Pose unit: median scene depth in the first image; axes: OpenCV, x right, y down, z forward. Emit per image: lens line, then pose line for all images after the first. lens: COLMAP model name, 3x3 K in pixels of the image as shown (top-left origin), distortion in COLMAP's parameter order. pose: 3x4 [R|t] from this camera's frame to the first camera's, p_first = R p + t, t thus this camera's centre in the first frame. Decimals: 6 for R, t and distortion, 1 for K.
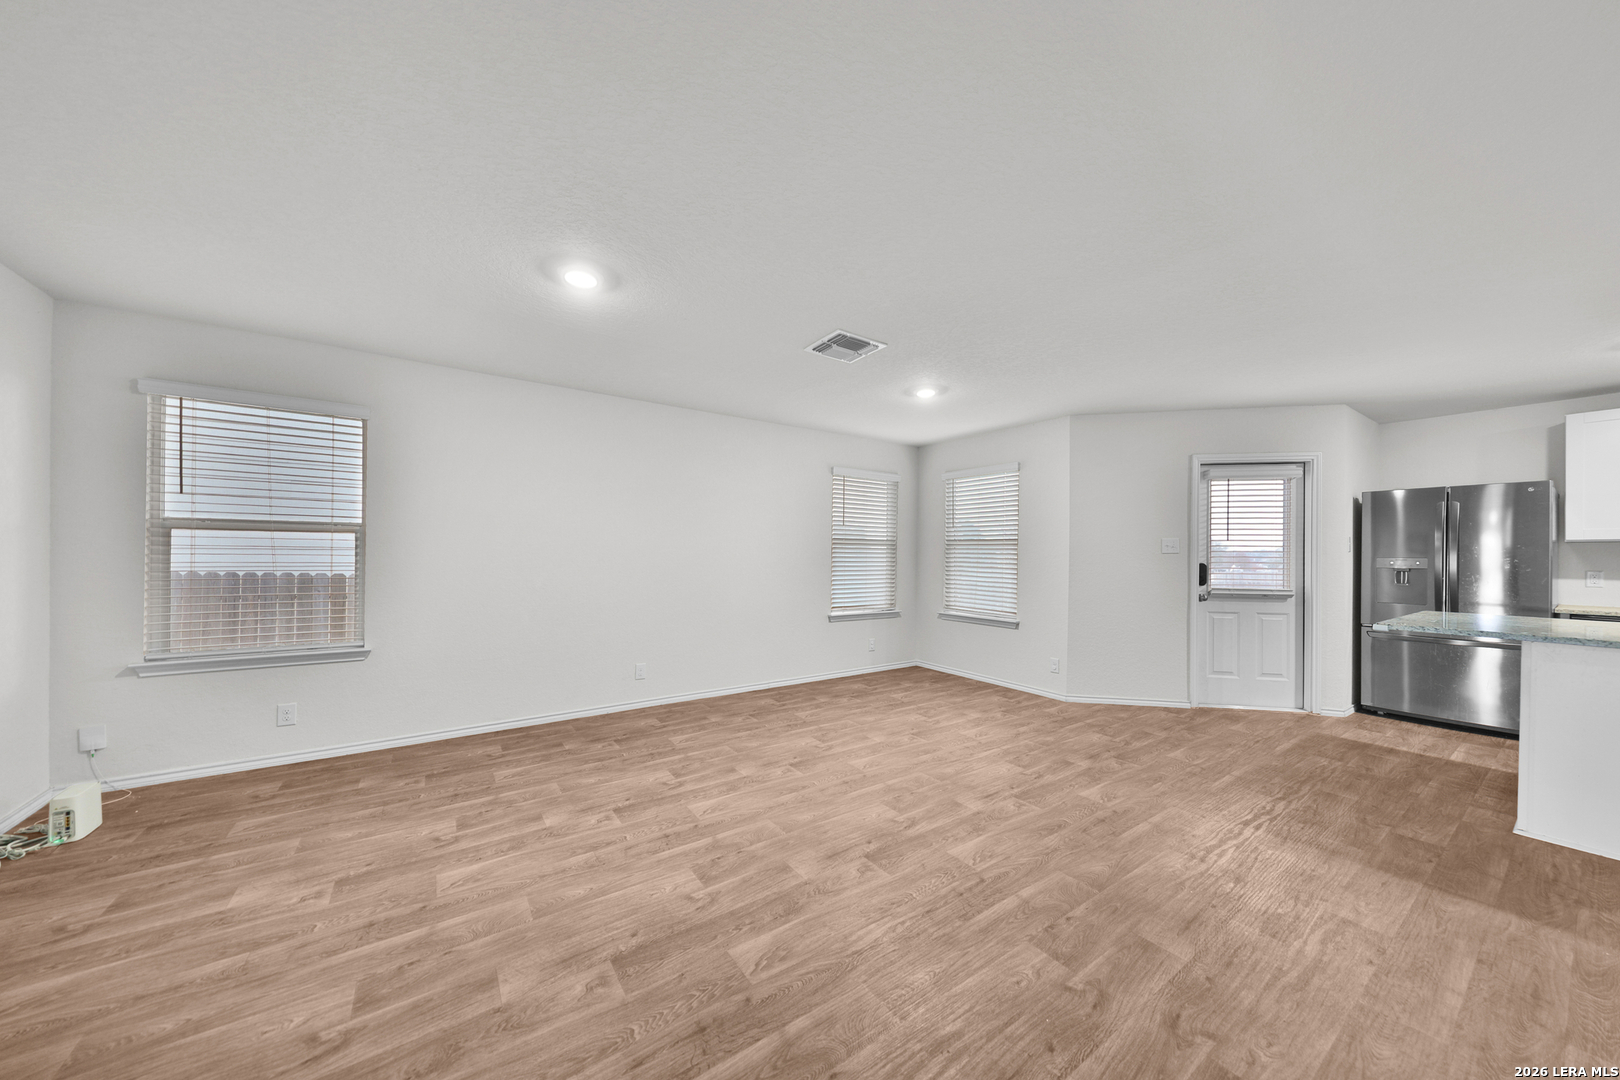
lens RADIAL K [[542.7, 0, 817.0], [0, 542.7, 551.5], [0, 0, 1]] dist [0.012343, -0.000582]
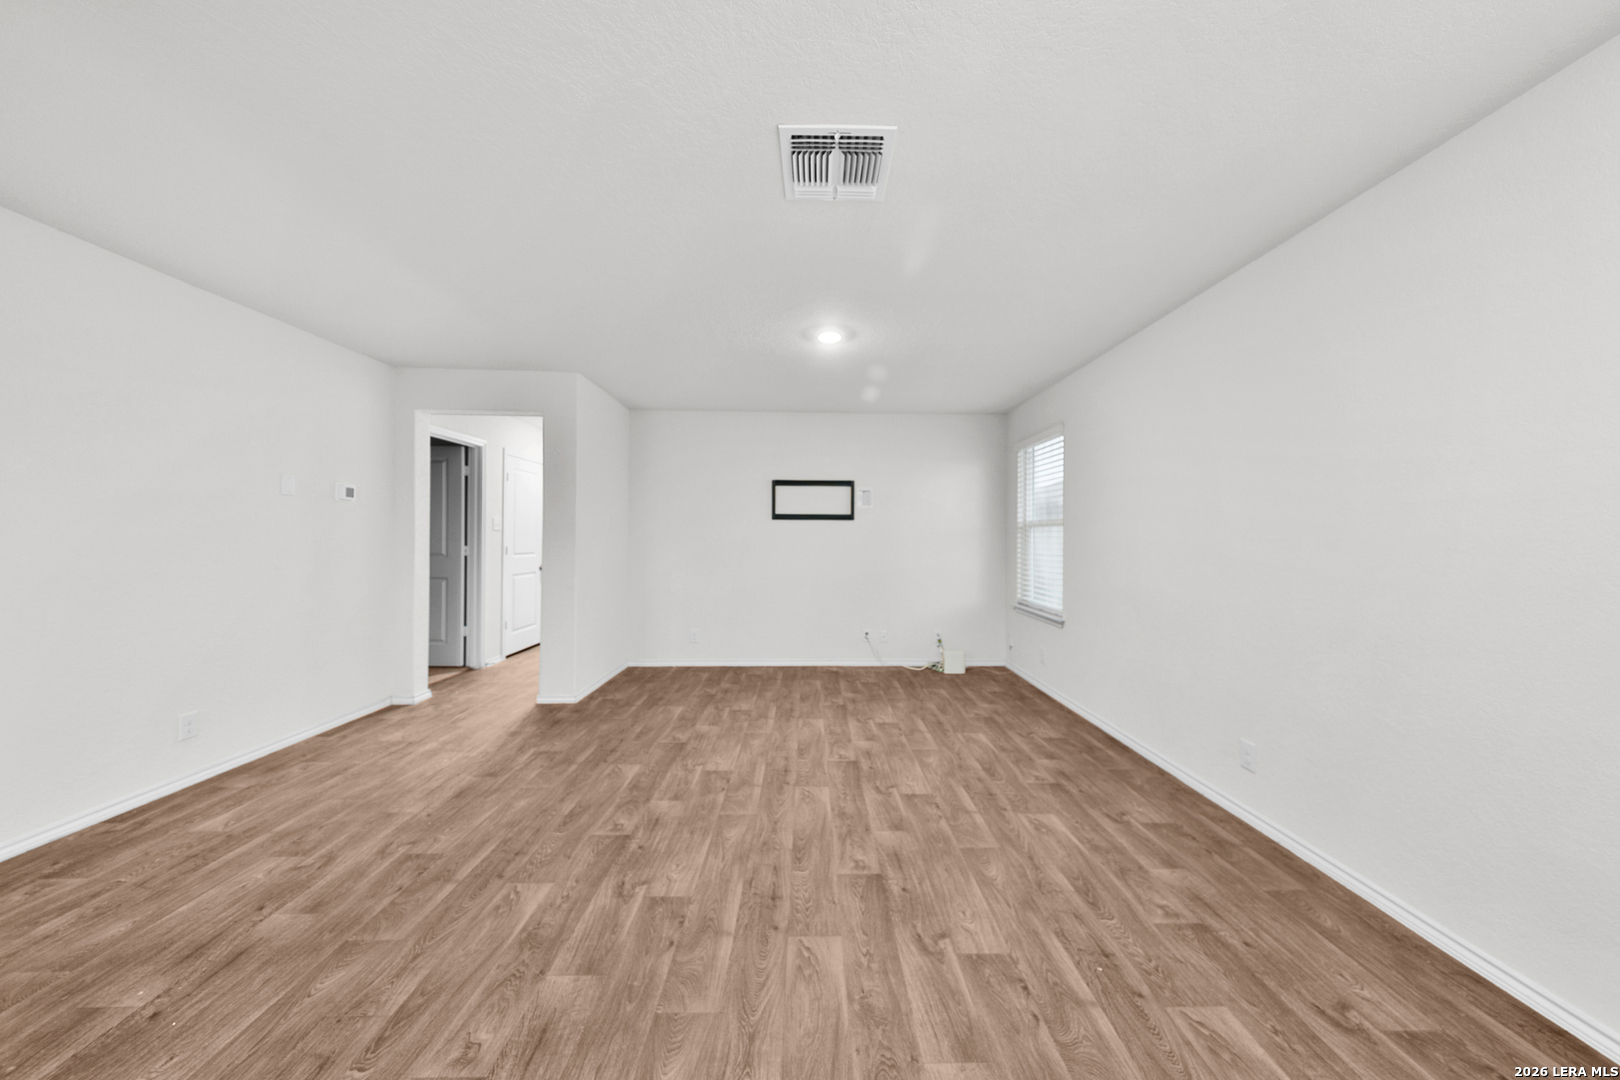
lens RADIAL K [[542.7, 0, 821.7], [0, 542.7, 534.0], [0, 0, 1]] dist [0.012343, -0.000582]
pose [[-0.555644, -0.017873, -0.831228, 0.513657], [-0.006254, 0.999830, -0.017317, 0.013010], [0.831396, -0.004424, -0.555662, 1.292958]]
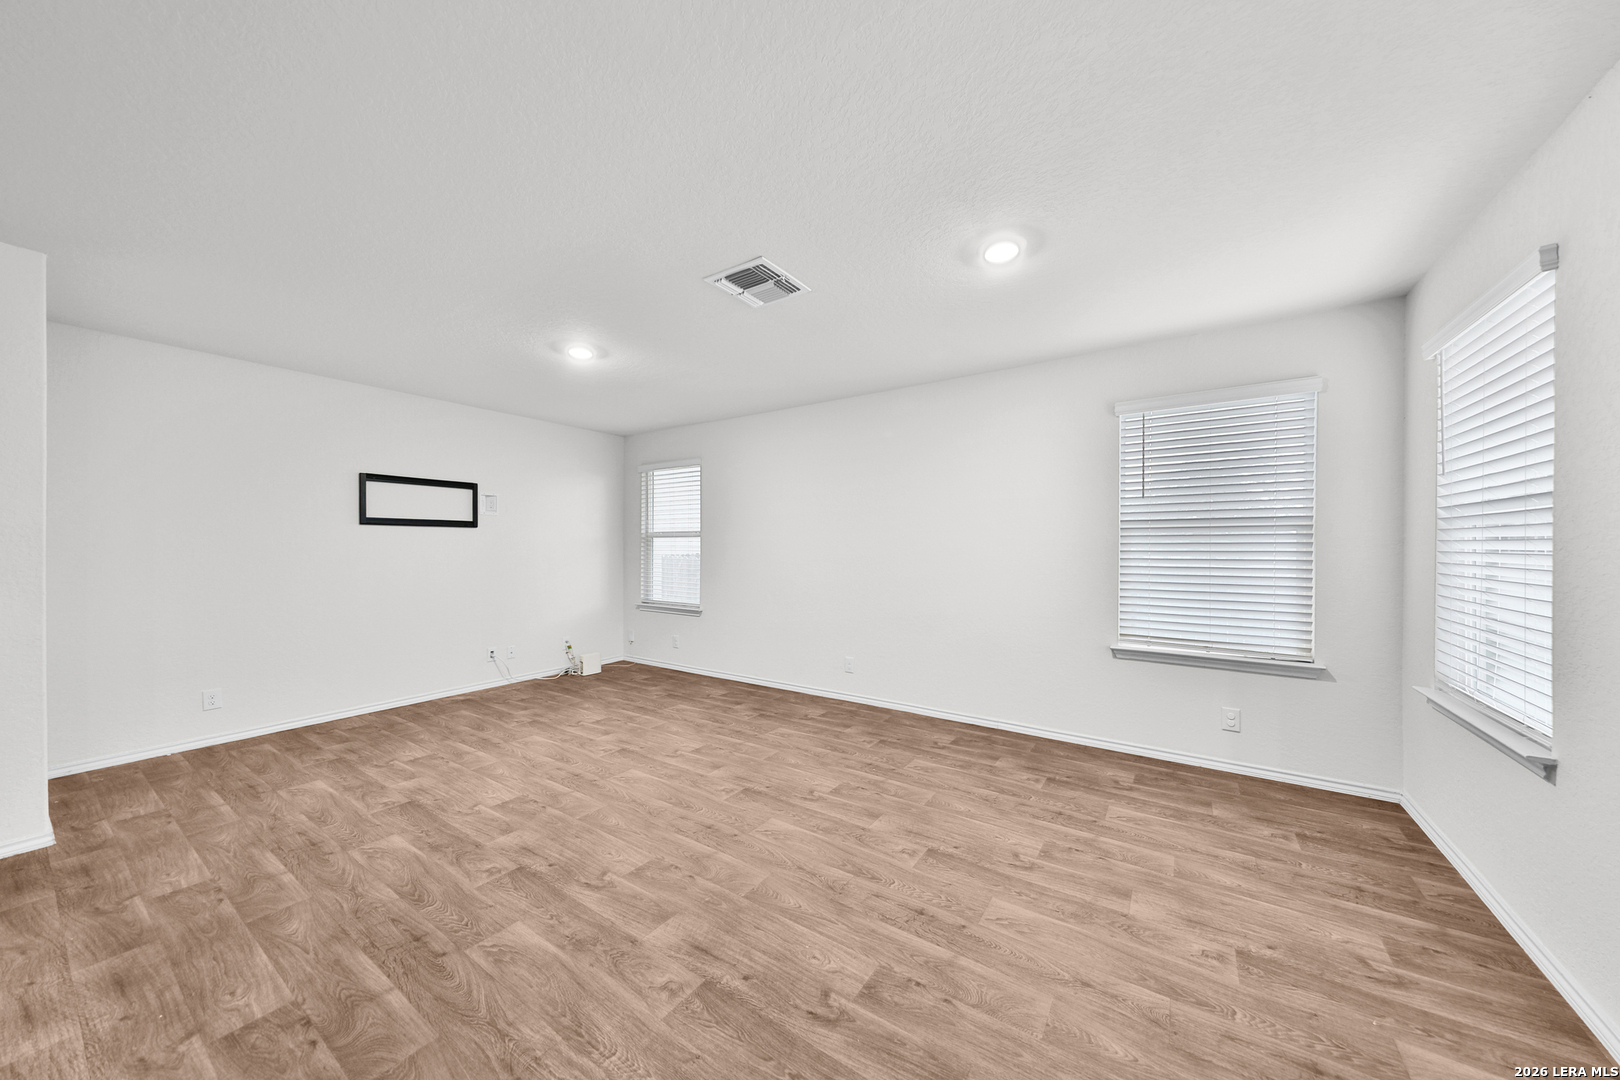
lens RADIAL K [[542.7, 0, 823.9], [0, 542.7, 553.6], [0, 0, 1]] dist [0.012343, -0.000582]
pose [[0.368168, 0.002963, -0.929755, 0.809314], [0.007858, 0.999949, 0.006298, 0.009564], [0.929726, -0.009625, 0.368126, 0.797648]]
